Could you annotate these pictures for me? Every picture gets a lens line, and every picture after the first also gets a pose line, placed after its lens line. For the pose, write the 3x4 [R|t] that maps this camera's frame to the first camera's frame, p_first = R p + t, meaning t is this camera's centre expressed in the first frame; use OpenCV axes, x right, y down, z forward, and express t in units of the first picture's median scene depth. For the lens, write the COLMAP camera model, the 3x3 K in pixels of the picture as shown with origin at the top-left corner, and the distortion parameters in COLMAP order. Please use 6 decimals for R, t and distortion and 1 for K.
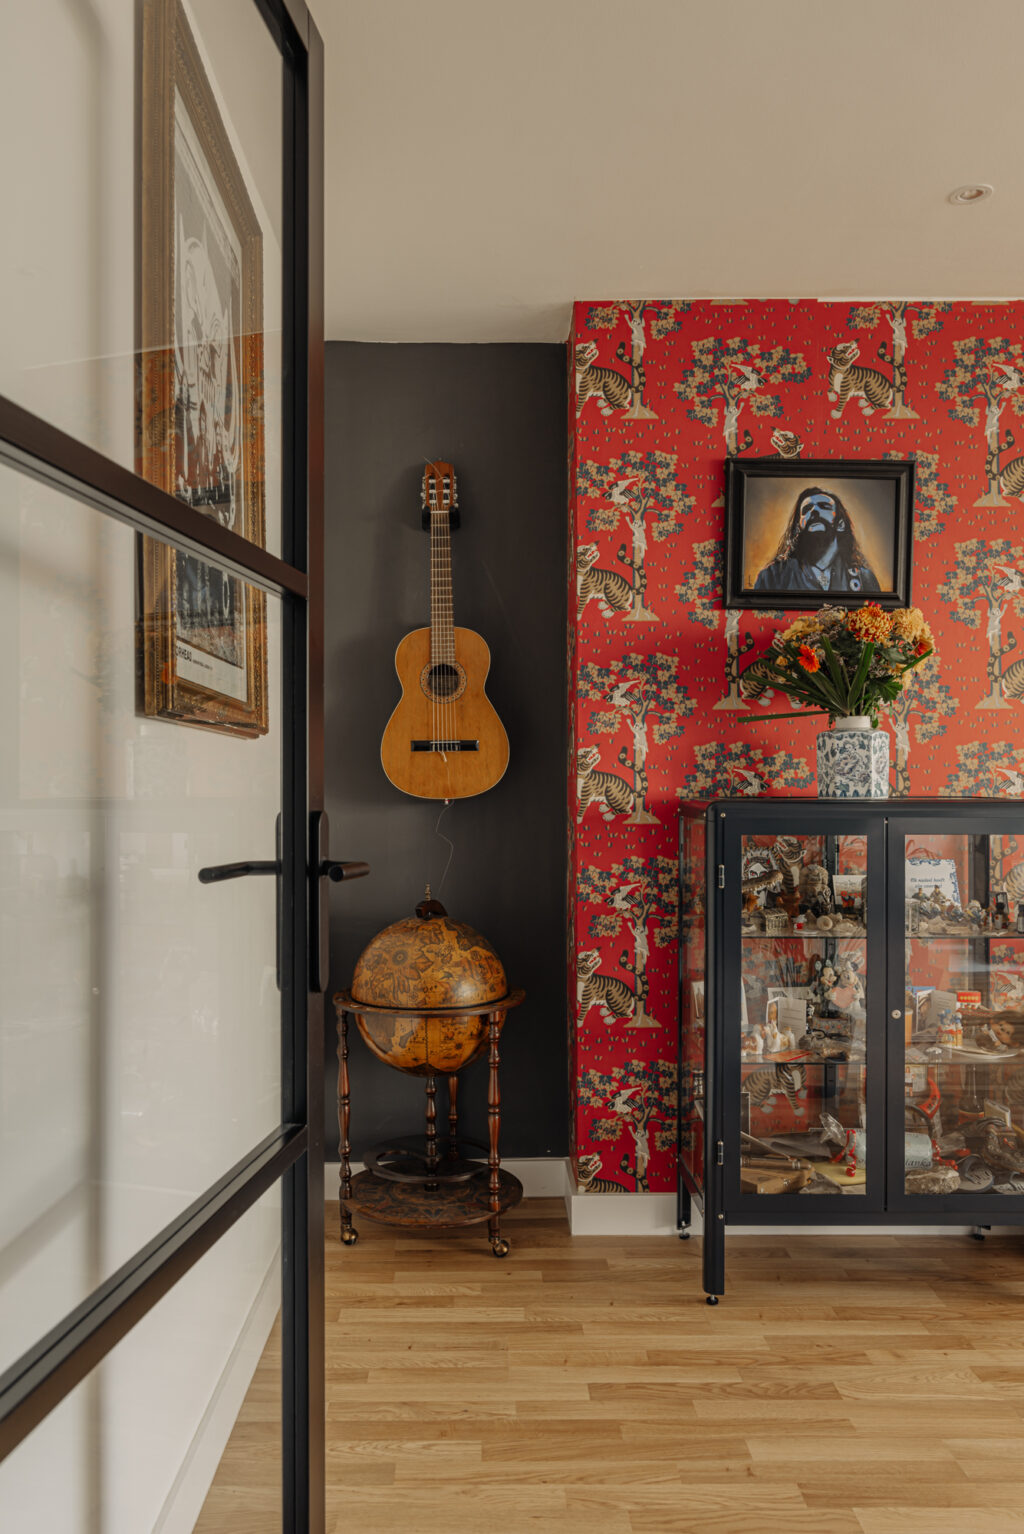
lens RADIAL K [[1158.9, 0, 511.9], [0, 1158.9, 766.0], [0, 0, 1]] dist [0.002318, -0.001196]
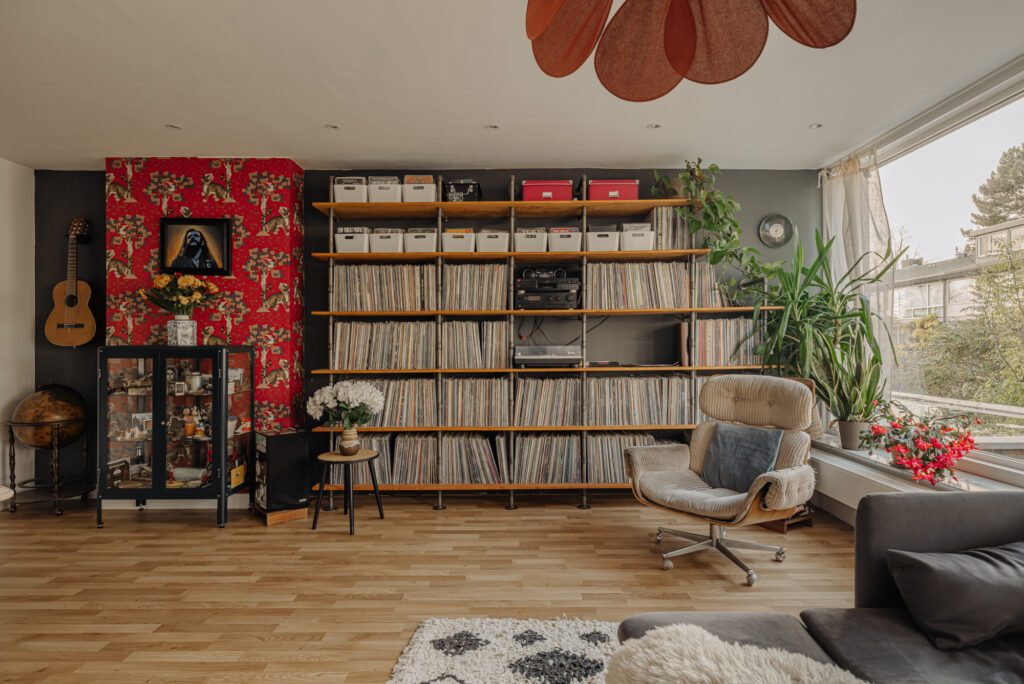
lens RADIAL K [[540.1, 0, 512.5], [0, 540.1, 344.6], [0, 0, 1]] dist [0.001885, -0.000157]
pose [[0.999977, -0.000021, 0.006819, 0.974981], [-0.000094, 0.999858, 0.016846, 0.004379], [-0.006818, -0.016846, 0.999835, -0.245060]]
